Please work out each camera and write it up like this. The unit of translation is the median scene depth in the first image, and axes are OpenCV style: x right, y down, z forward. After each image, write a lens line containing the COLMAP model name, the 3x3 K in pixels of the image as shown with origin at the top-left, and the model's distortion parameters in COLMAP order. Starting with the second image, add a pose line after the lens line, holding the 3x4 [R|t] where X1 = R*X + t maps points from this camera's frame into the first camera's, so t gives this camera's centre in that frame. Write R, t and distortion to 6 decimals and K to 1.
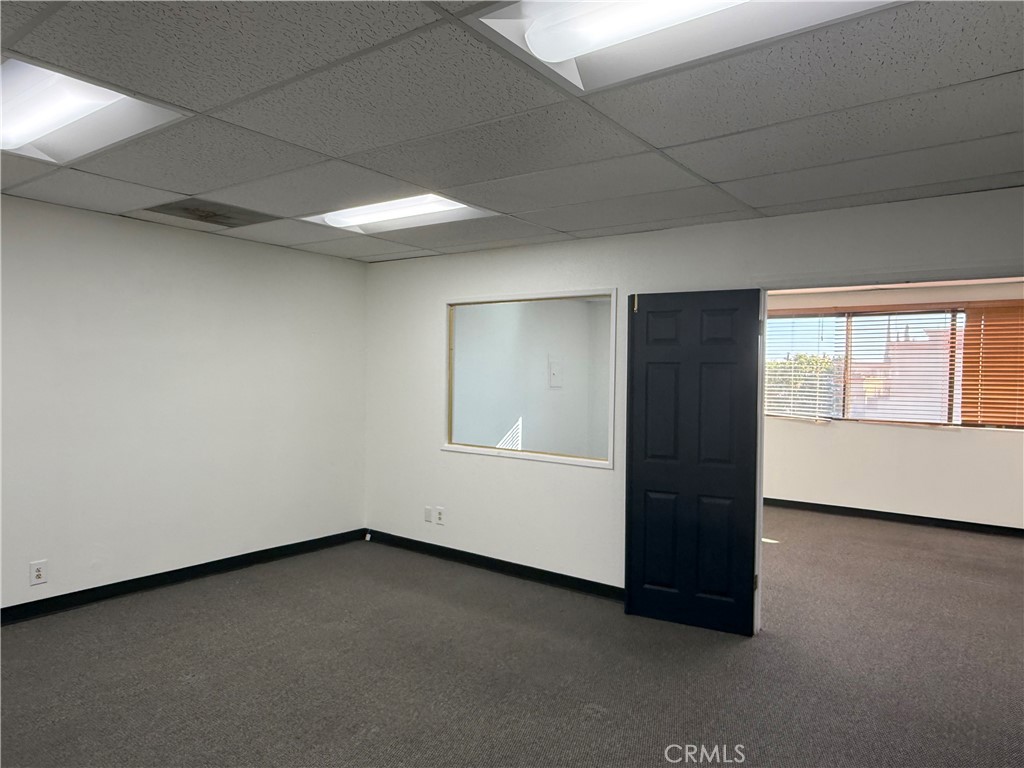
lens RADIAL K [[671.7, 0, 507.4], [0, 671.7, 389.2], [0, 0, 1]] dist [-0.003713, 0.005499]
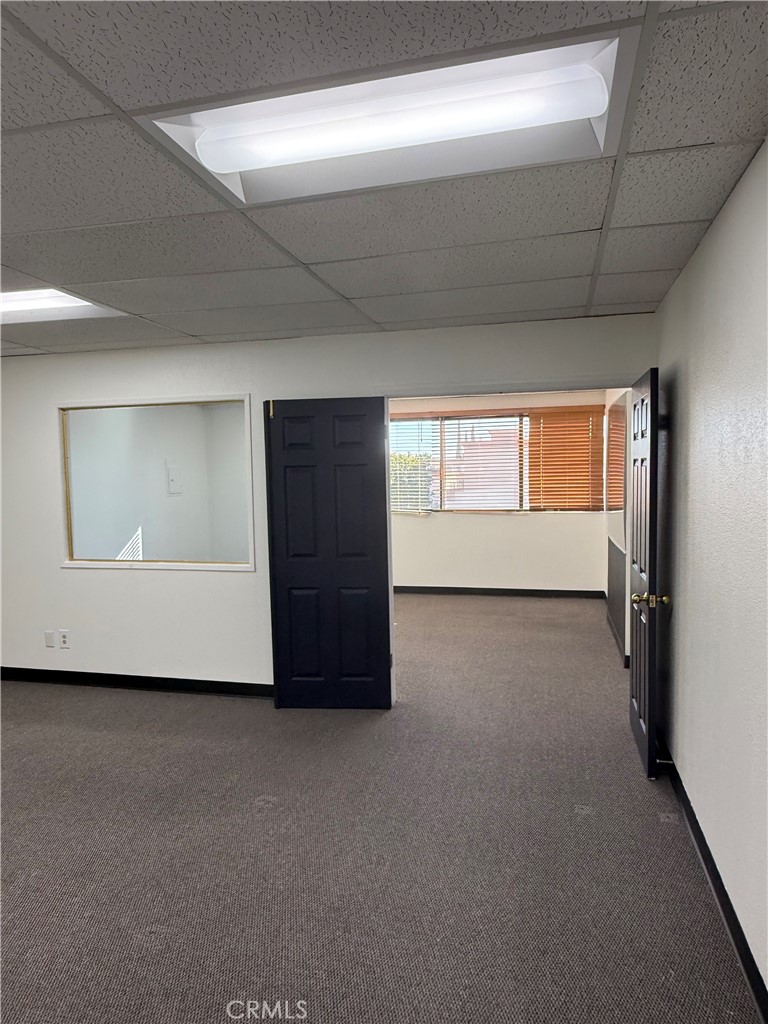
lens RADIAL K [[671.7, 0, 378.4], [0, 671.7, 512.0], [0, 0, 1]] dist [-0.003713, 0.005499]
pose [[0.921589, -0.055090, 0.384238, -0.059112], [0.043754, 0.998312, 0.038187, -0.002286], [-0.385693, -0.018381, 0.922444, -0.016343]]
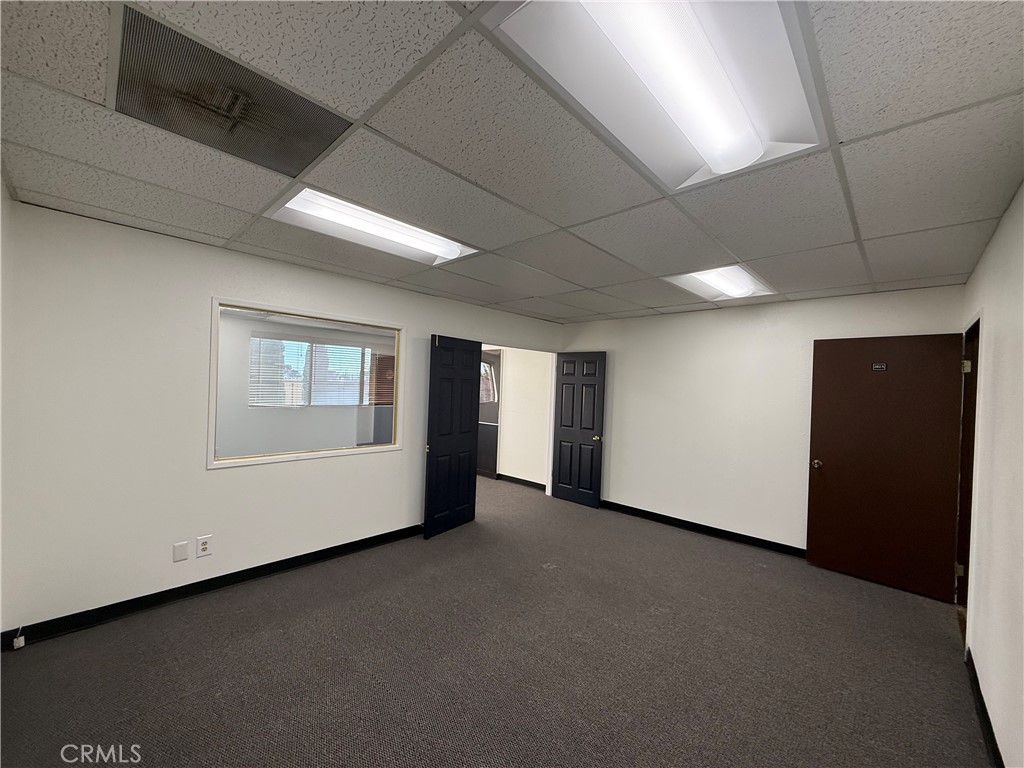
lens RADIAL K [[410.3, 0, 506.5], [0, 410.3, 384.6], [0, 0, 1]] dist [0.001551, -0.000014]
pose [[0.116014, -0.009525, 0.993202, -0.721394], [-0.004417, 0.999939, 0.010106, -0.032664], [-0.993238, -0.005559, 0.115964, 0.690983]]
